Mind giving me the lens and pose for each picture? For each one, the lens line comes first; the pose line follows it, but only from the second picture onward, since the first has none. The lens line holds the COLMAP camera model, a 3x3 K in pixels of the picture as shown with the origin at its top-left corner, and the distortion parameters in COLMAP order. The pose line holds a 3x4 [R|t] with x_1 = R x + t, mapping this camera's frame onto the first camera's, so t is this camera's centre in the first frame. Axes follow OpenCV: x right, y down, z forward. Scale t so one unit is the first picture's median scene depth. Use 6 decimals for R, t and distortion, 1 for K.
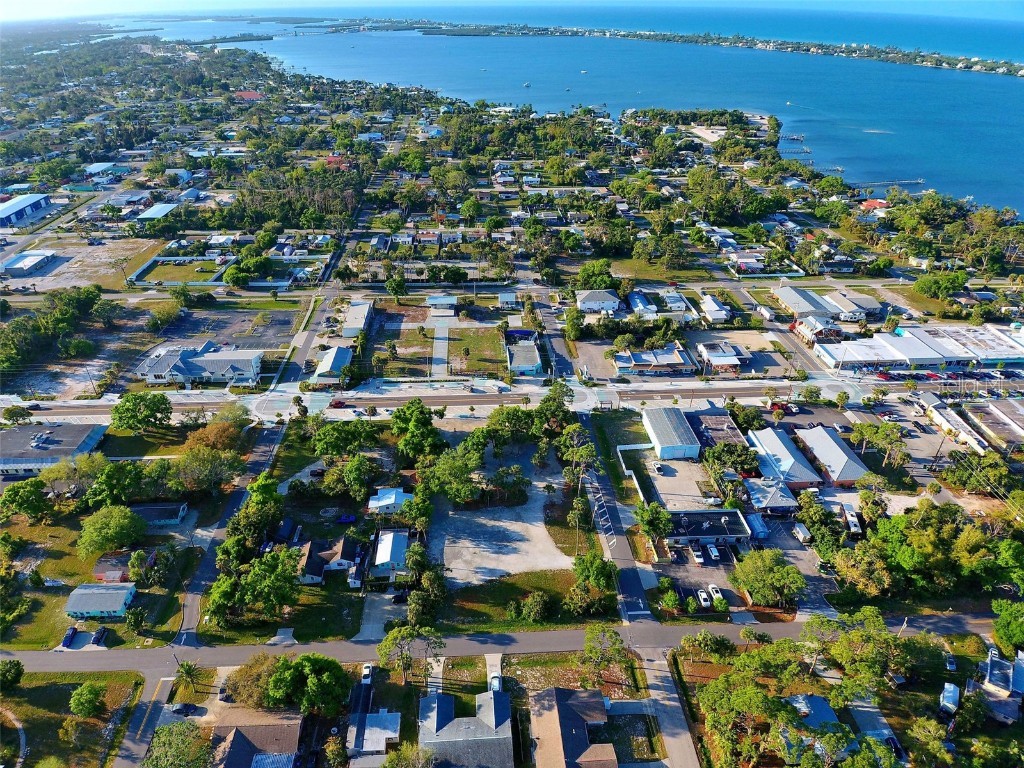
lens RADIAL K [[609.3, 0, 496.8], [0, 609.3, 397.9], [0, 0, 1]] dist [0.094216, -0.125128]
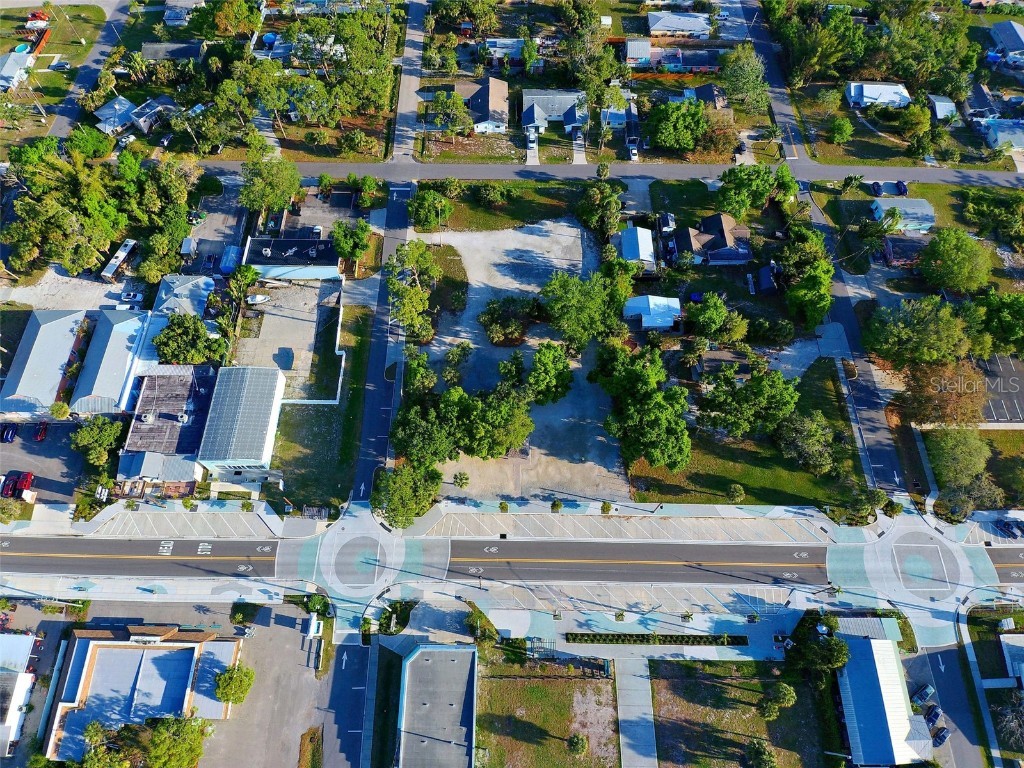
lens RADIAL K [[609.3, 0, 496.8], [0, 609.3, 397.9], [0, 0, 1]] dist [0.094216, -0.125128]
pose [[-0.998145, -0.054013, 0.028075, 0.003443], [0.033768, -0.107554, 0.993626, -0.468679], [-0.050649, 0.992731, 0.109178, 0.741460]]
